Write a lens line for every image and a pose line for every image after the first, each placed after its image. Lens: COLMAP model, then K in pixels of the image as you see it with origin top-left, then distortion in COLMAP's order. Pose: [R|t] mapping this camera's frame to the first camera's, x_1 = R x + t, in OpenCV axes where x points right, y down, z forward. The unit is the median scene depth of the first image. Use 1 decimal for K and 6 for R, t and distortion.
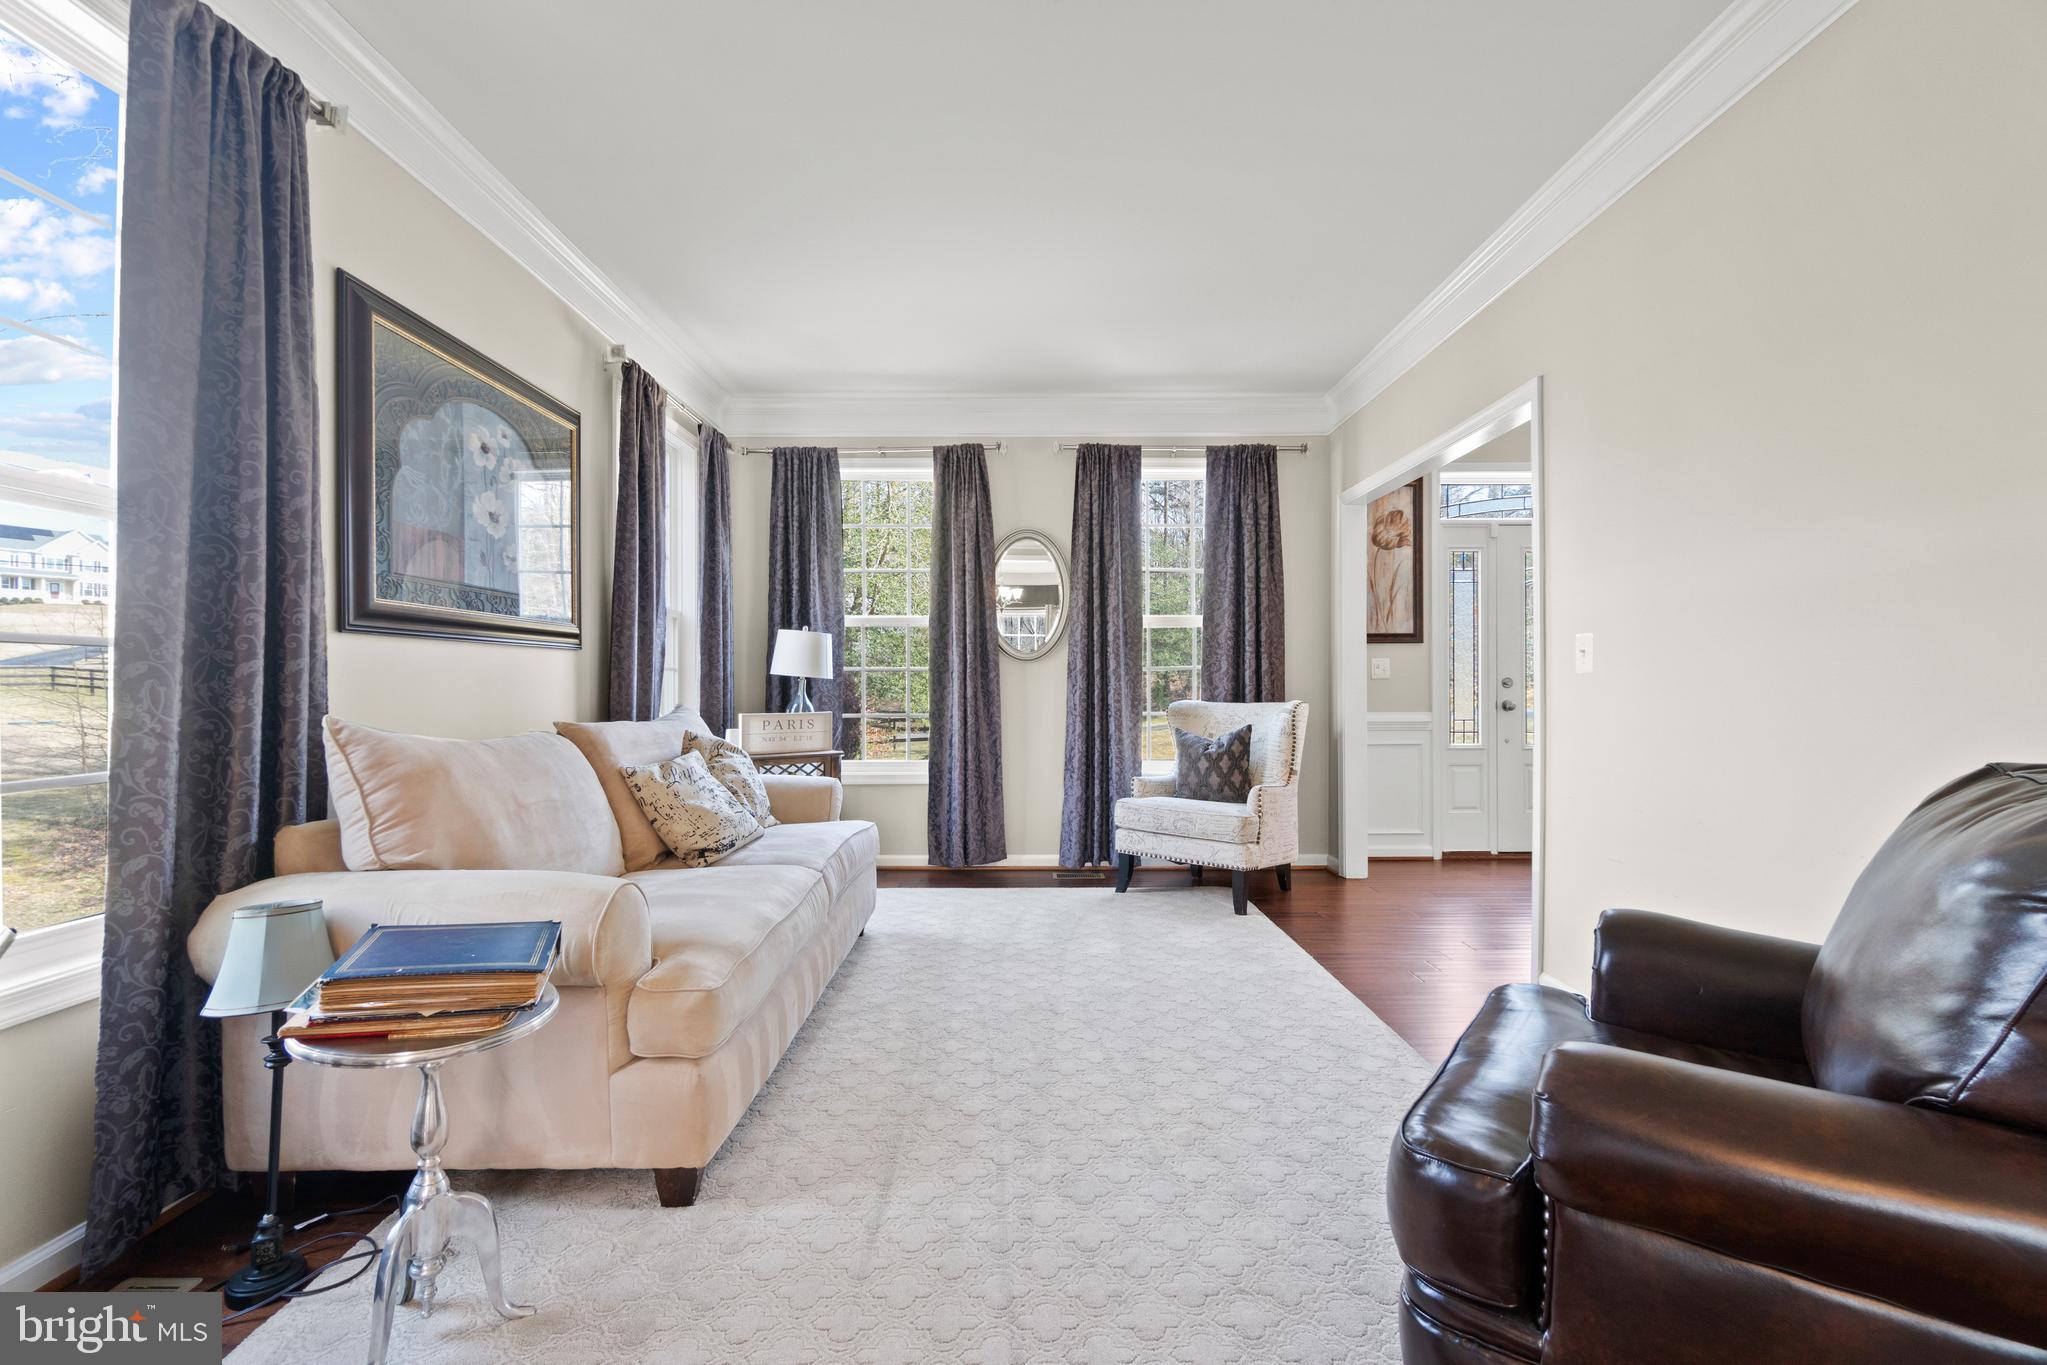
lens RADIAL K [[891.7, 0, 1022.4], [0, 891.7, 663.7], [0, 0, 1]] dist [0.000438, 0.000918]
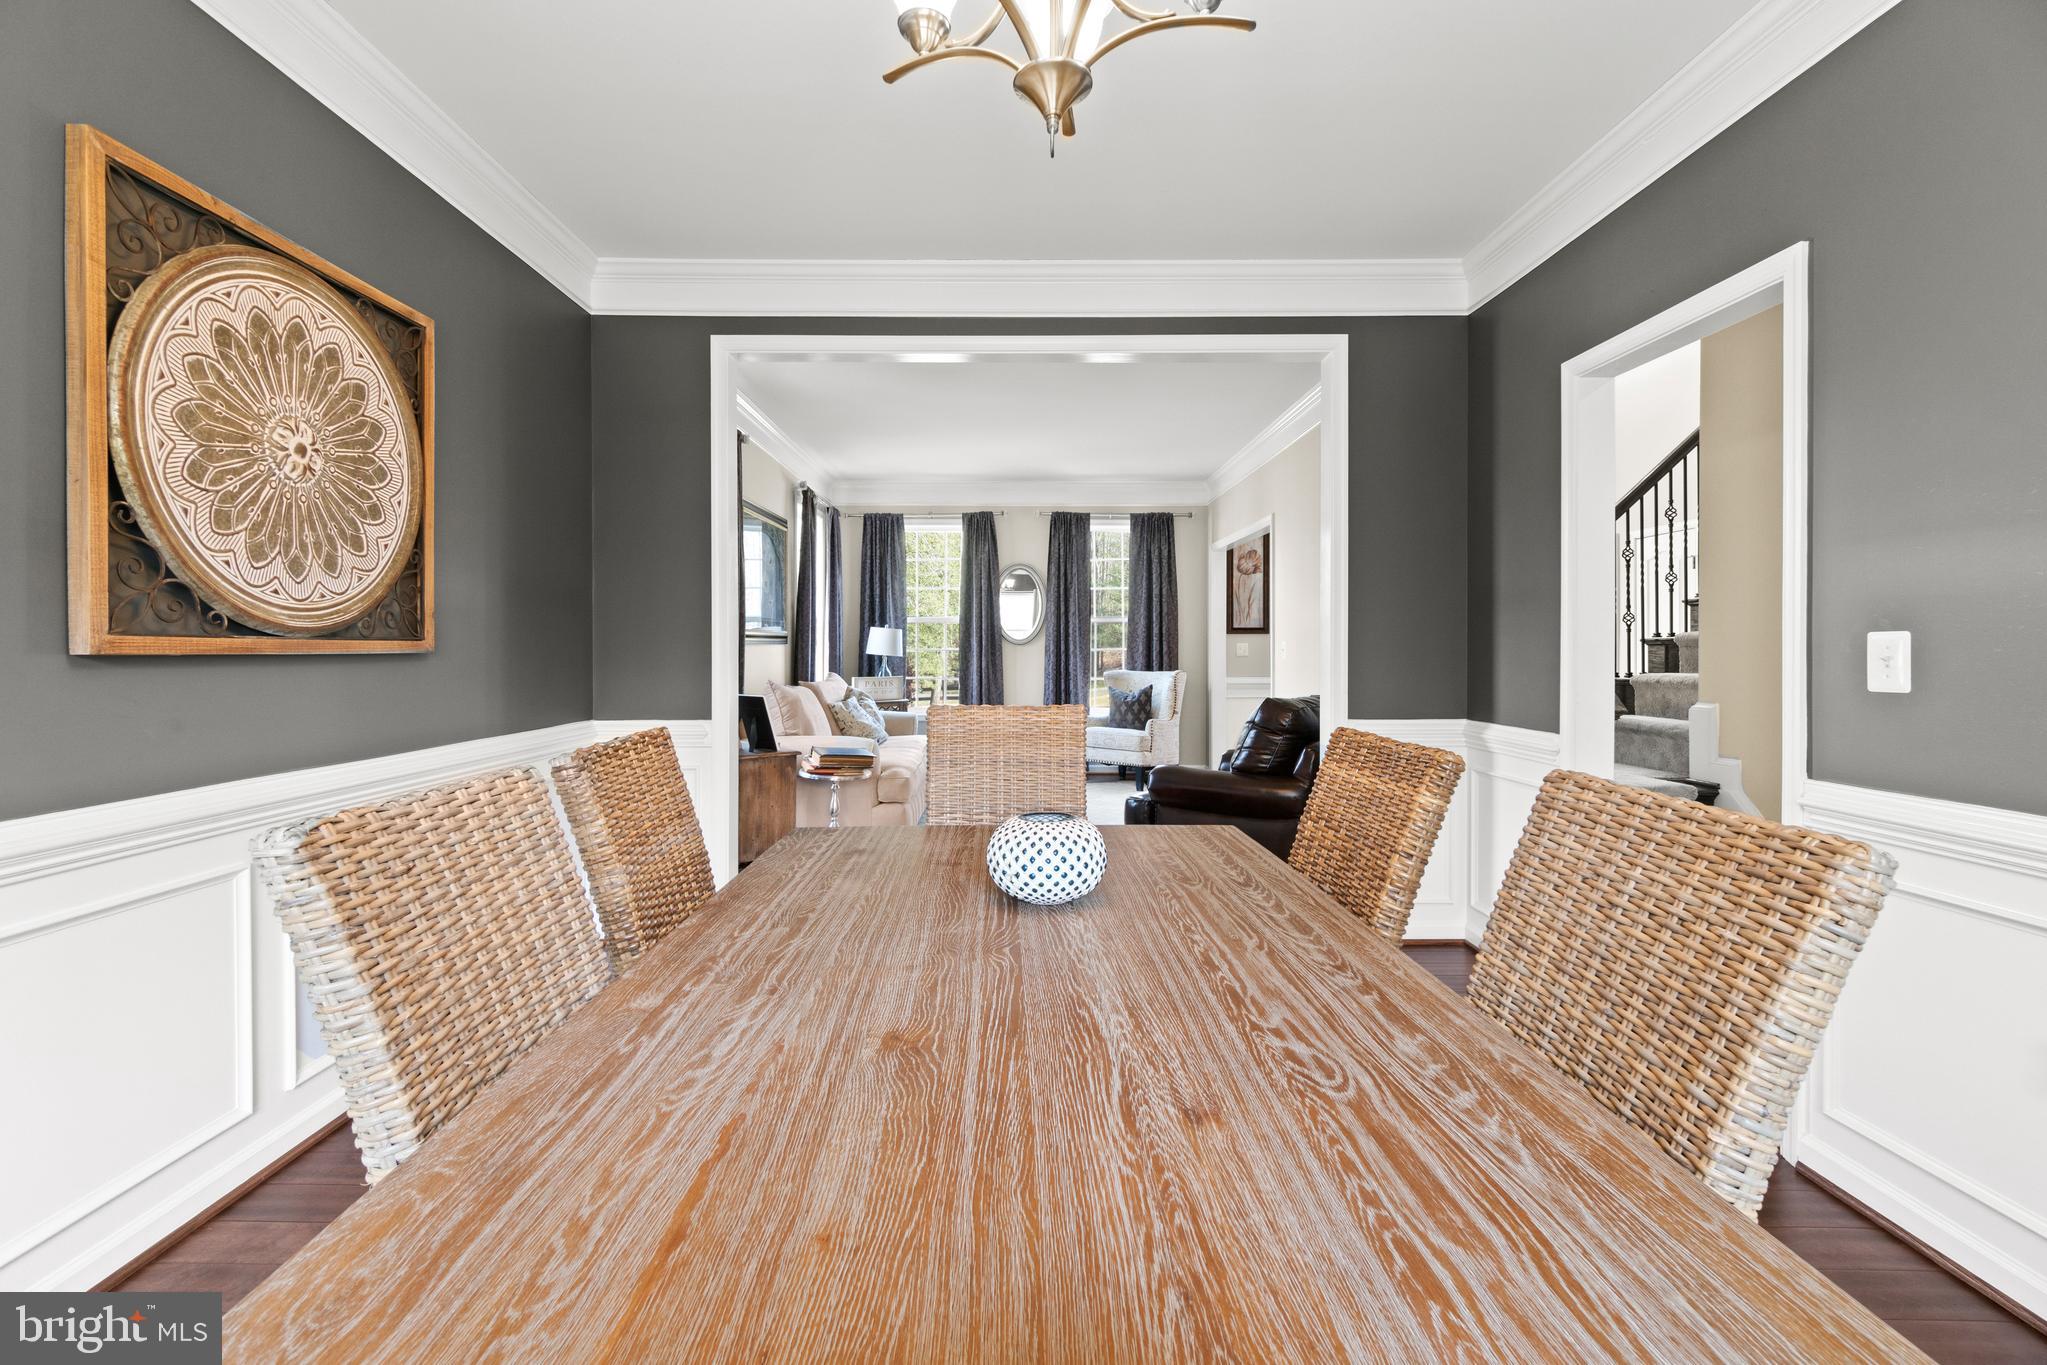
lens RADIAL K [[884.2, 0, 1009.3], [0, 884.2, 652.2], [0, 0, 1]] dist [0.000979, 0.000621]
pose [[0.999993, 0.002084, -0.003157, -0.008601], [-0.001988, 0.999544, 0.030143, -0.039591], [0.003218, -0.030136, 0.999541, -0.622289]]
